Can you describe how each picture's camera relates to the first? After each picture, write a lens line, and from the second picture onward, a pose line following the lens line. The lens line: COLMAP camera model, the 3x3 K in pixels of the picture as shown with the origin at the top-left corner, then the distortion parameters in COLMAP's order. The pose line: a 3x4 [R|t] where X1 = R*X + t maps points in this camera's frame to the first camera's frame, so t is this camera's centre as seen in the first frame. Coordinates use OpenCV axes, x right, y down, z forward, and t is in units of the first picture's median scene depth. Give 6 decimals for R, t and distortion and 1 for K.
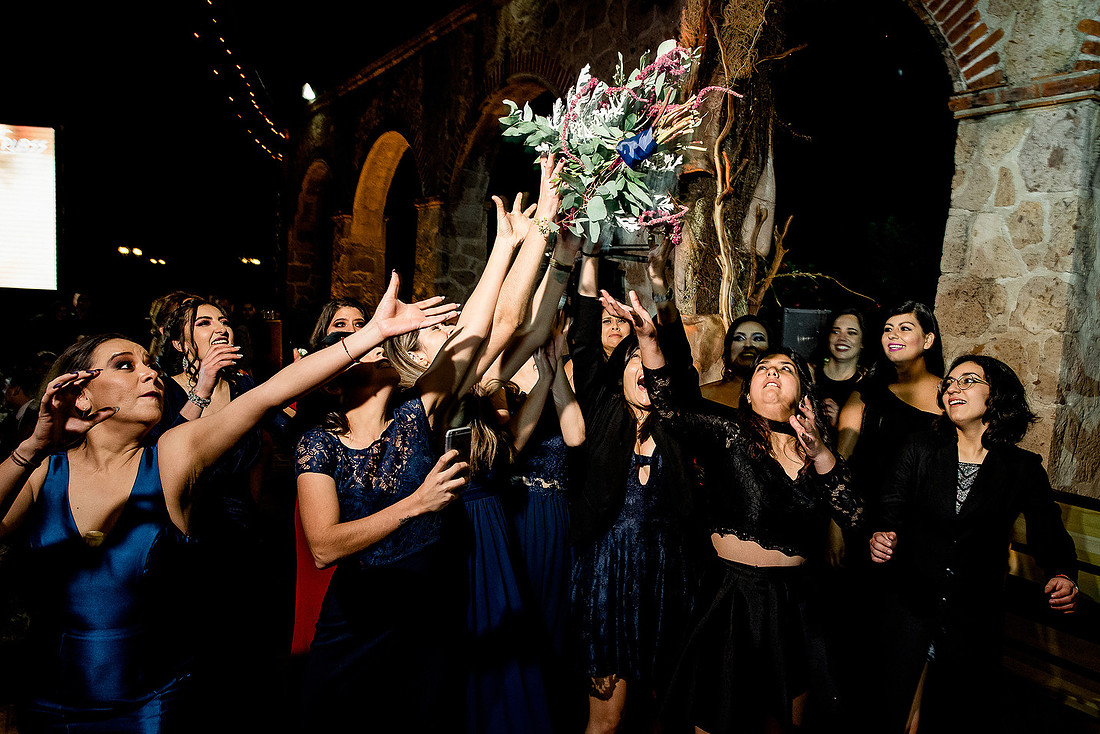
lens RADIAL K [[703.4, 0, 550.0], [0, 703.4, 367.0], [0, 0, 1]] dist [-0.049662, 0.001987]
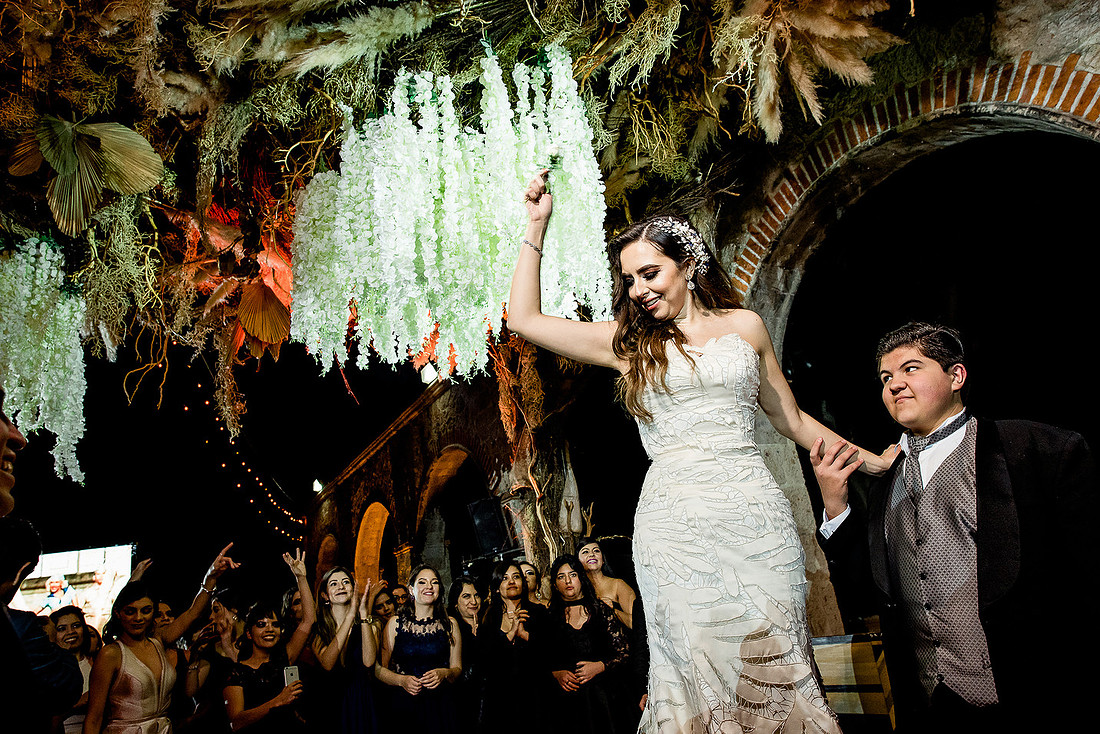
lens RADIAL K [[703.4, 0, 550.0], [0, 703.4, 367.0], [0, 0, 1]] dist [-0.049662, 0.001987]
pose [[0.976896, -0.210252, -0.038307, 0.229763], [0.168506, 0.868025, -0.467052, 0.131202], [0.131450, 0.449806, 0.883400, -0.280599]]
